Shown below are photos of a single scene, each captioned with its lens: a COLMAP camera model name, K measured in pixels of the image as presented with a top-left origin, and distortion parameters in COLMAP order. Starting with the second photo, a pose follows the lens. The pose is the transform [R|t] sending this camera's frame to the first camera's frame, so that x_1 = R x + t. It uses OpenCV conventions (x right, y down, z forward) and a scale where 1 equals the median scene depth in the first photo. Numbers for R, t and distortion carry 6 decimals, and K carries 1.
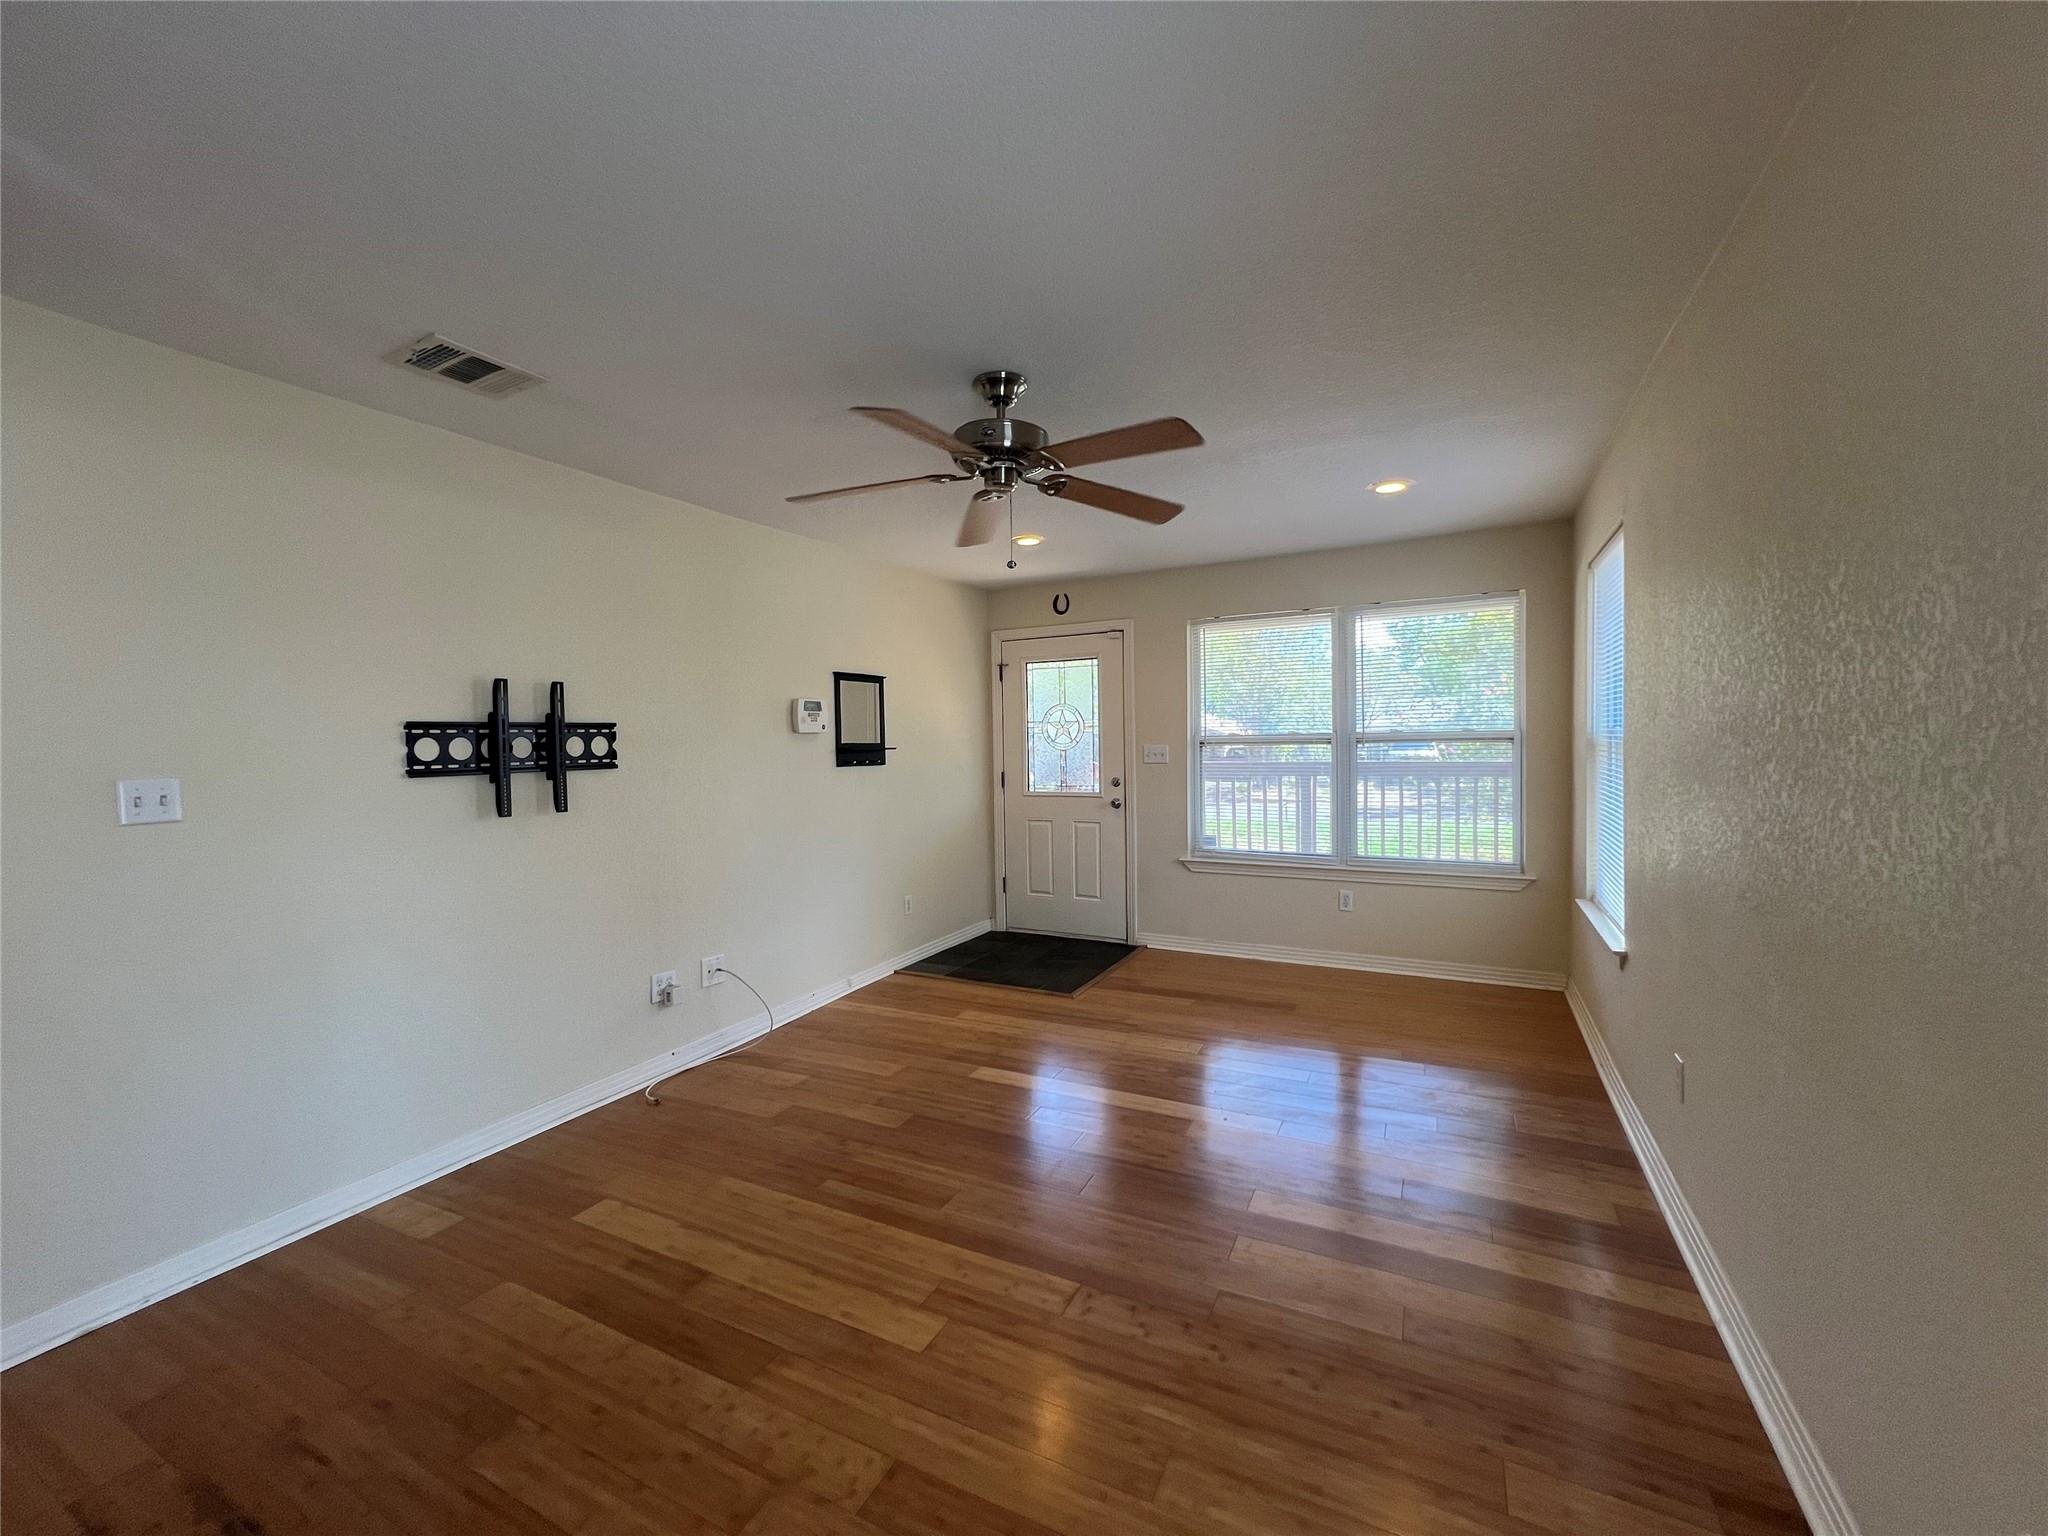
lens RADIAL K [[821.1, 0, 1022.0], [0, 821.1, 762.0], [0, 0, 1]] dist [-0.000566, 0.000851]
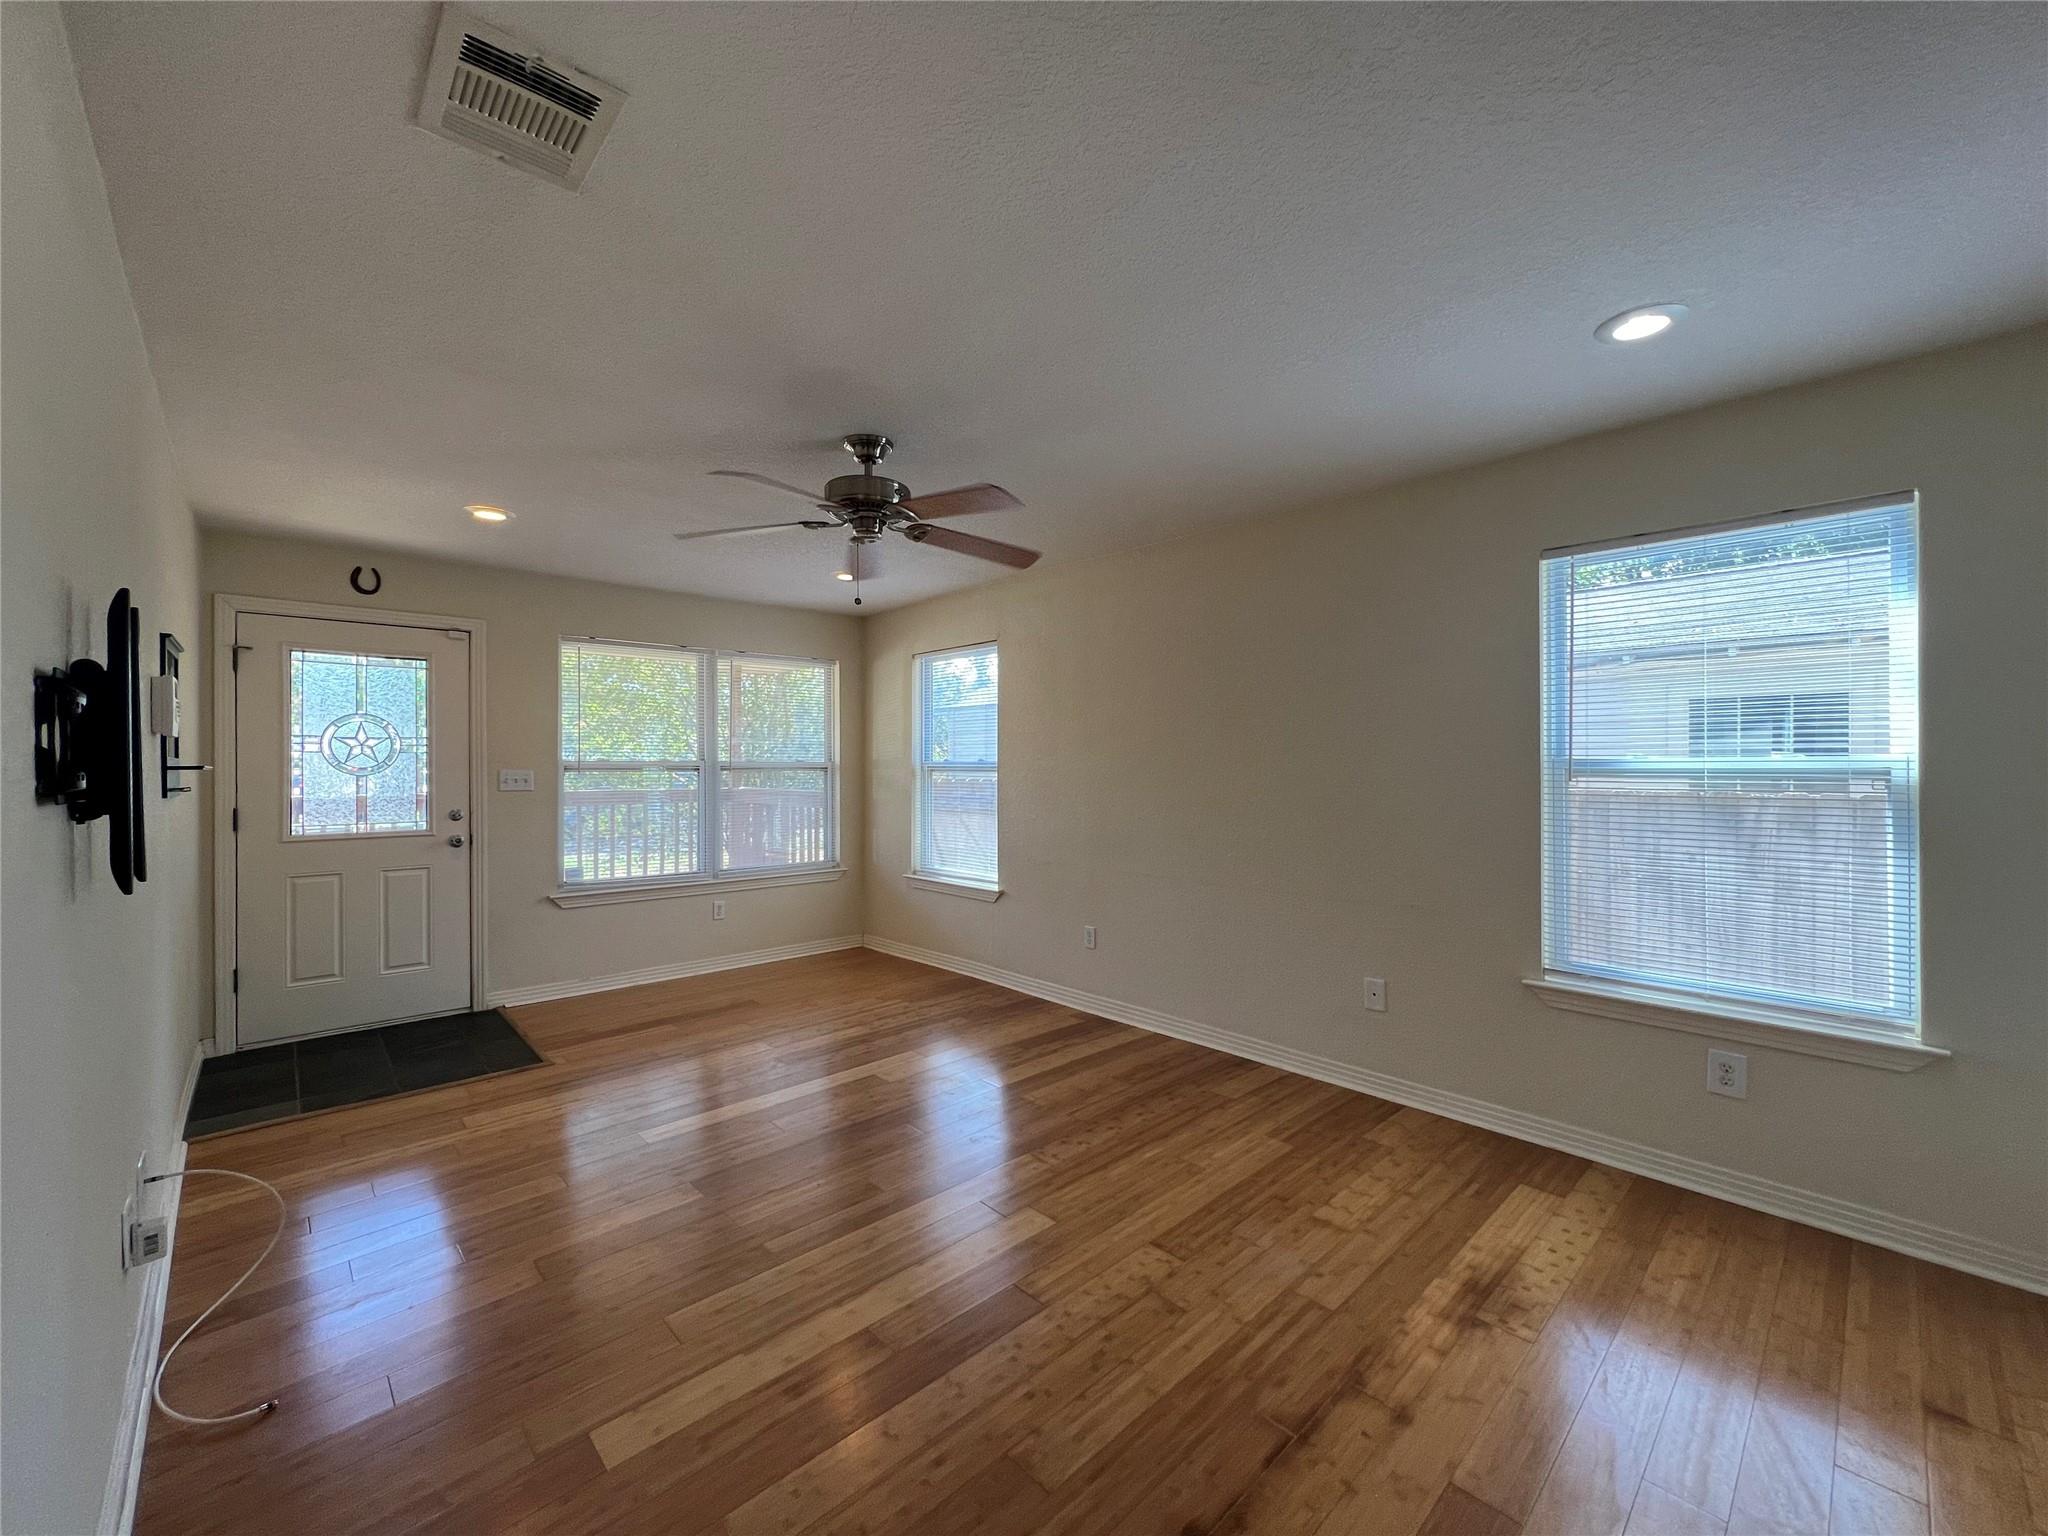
lens RADIAL K [[821.1, 0, 1020.4], [0, 821.1, 764.6], [0, 0, 1]] dist [-0.000566, 0.000851]
pose [[0.337925, 0.019957, 0.940962, -0.530936], [0.020012, 0.999397, -0.028383, 0.009864], [-0.940960, 0.028422, 0.337321, 0.225974]]
